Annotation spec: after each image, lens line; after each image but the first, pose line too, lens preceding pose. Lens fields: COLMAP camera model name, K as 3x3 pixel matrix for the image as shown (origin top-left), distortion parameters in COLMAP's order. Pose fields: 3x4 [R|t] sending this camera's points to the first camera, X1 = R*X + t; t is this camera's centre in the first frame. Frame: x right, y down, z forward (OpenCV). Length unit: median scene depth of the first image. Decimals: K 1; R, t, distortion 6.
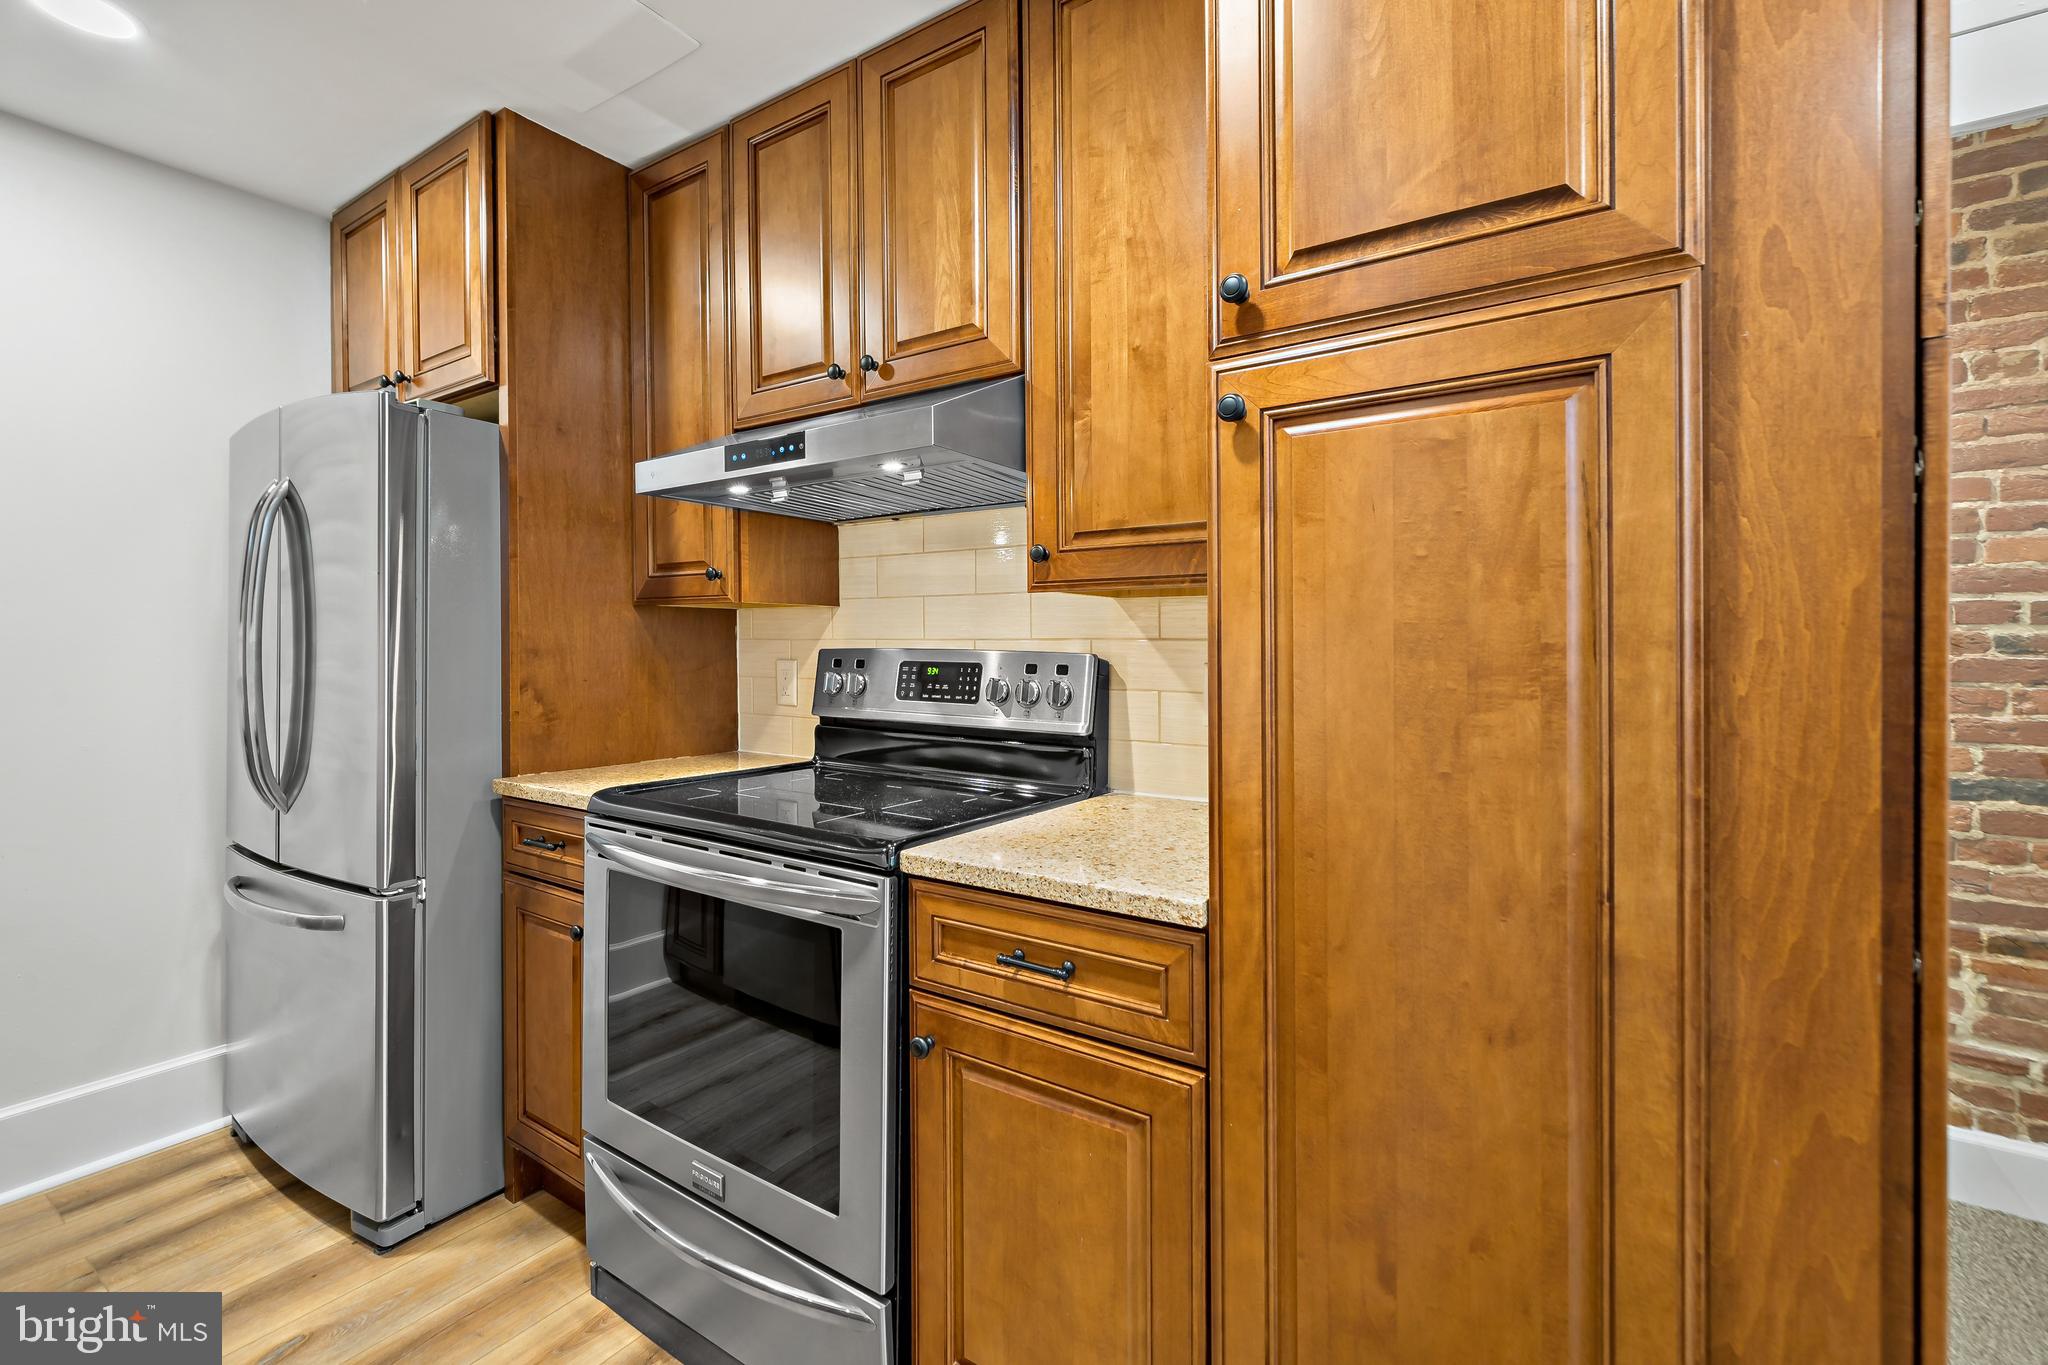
lens RADIAL K [[895.7, 0, 1042.6], [0, 895.7, 659.2], [0, 0, 1]] dist [0.004696, 0.000614]
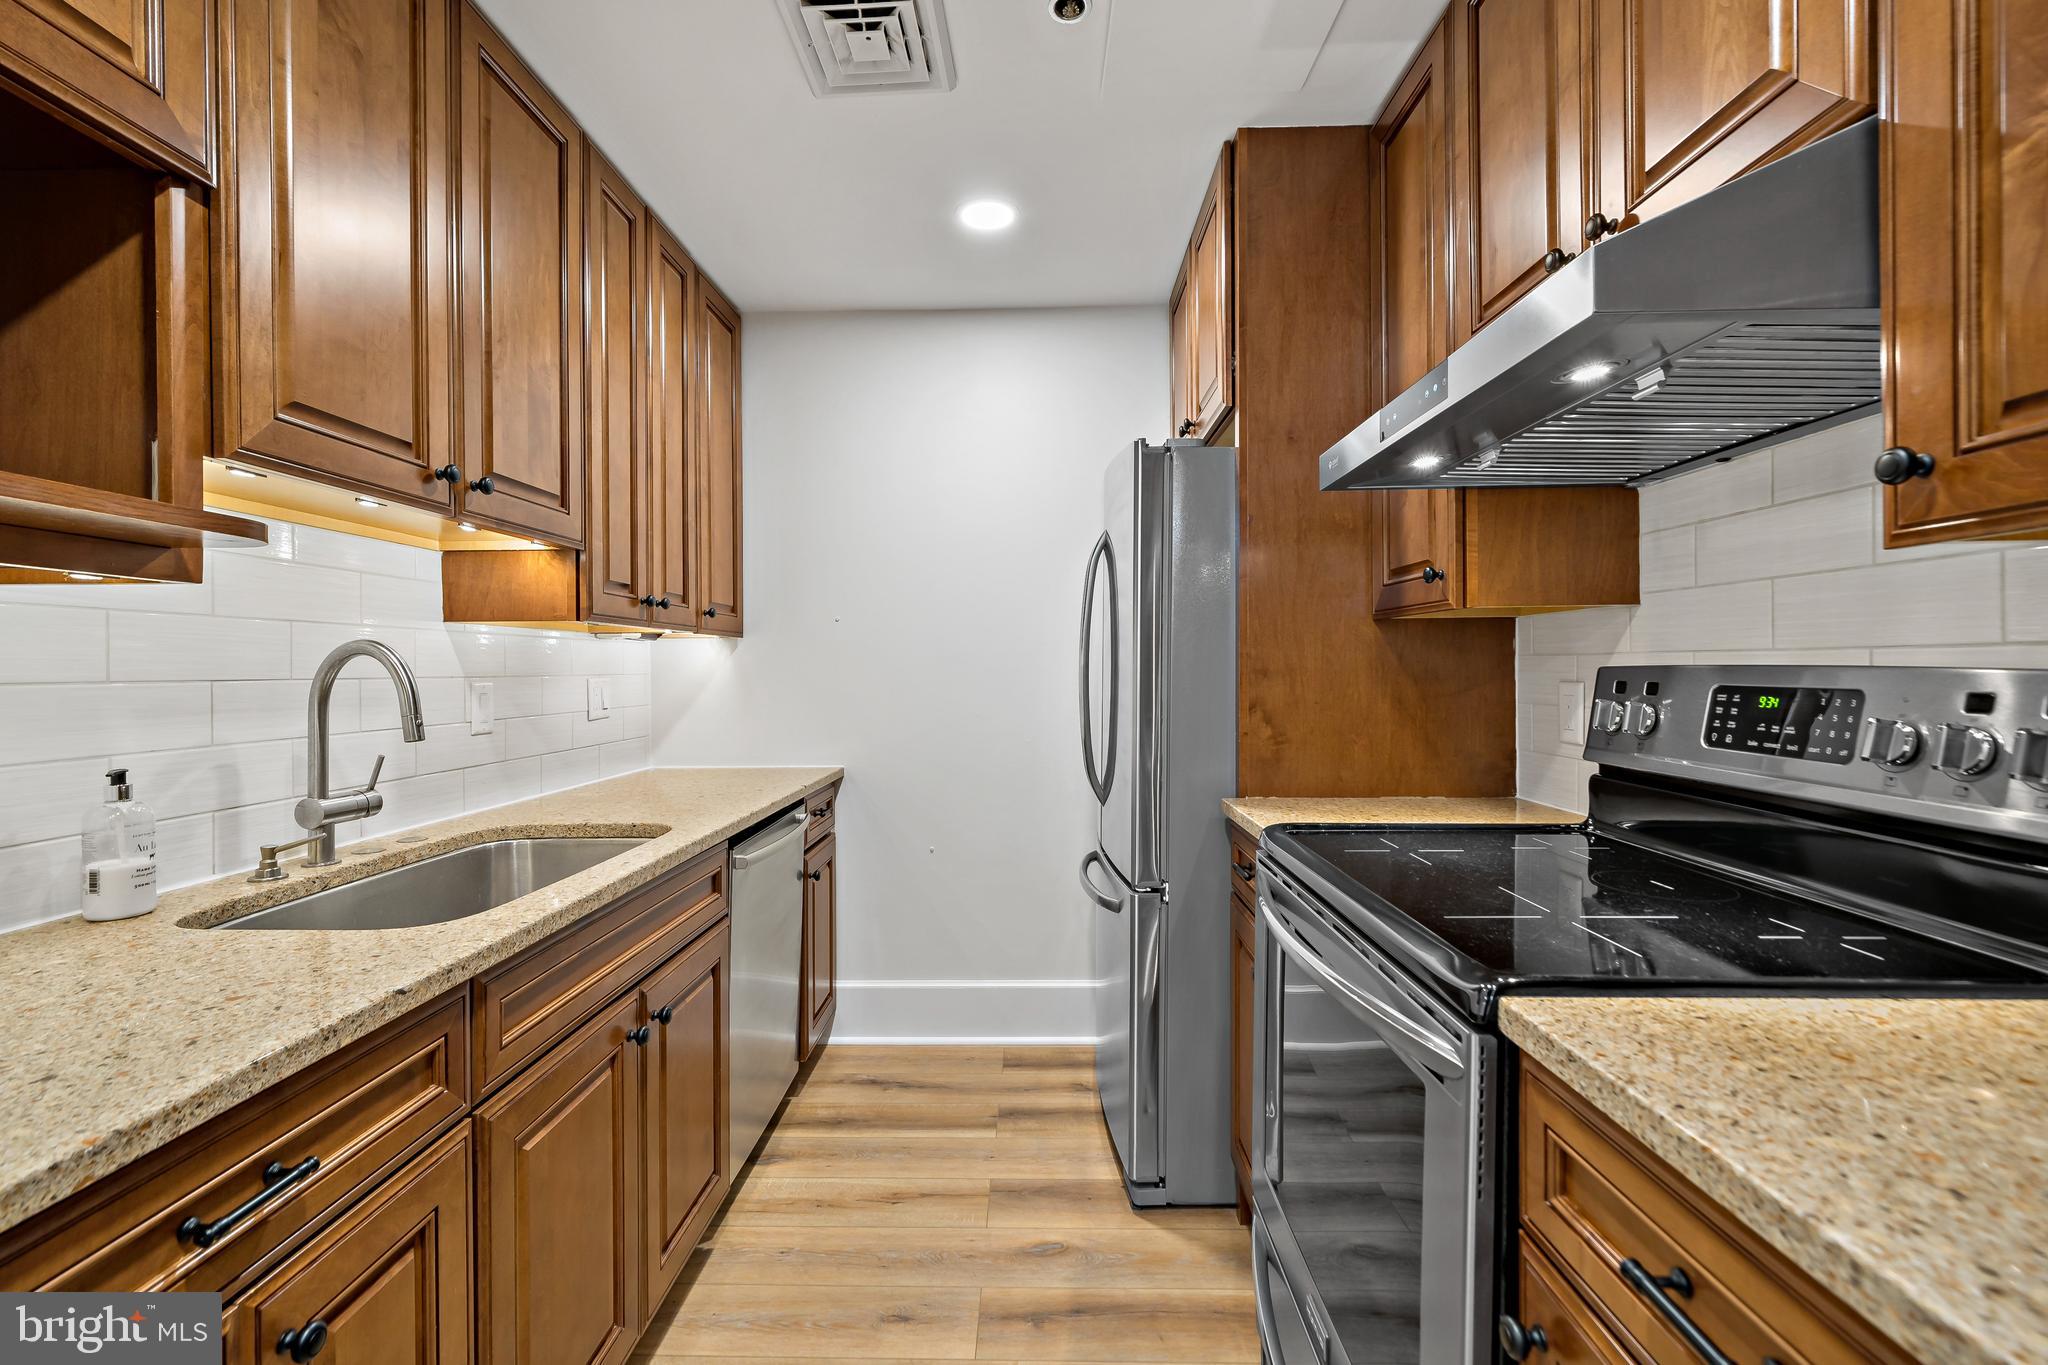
lens RADIAL K [[895.7, 0, 1011.6], [0, 895.7, 682.5], [0, 0, 1]] dist [0.004696, 0.000614]
pose [[0.521800, 0.006559, -0.853042, 0.121366], [-0.003655, 0.999978, 0.005454, -0.001529], [0.853060, 0.000272, 0.521813, 0.254467]]
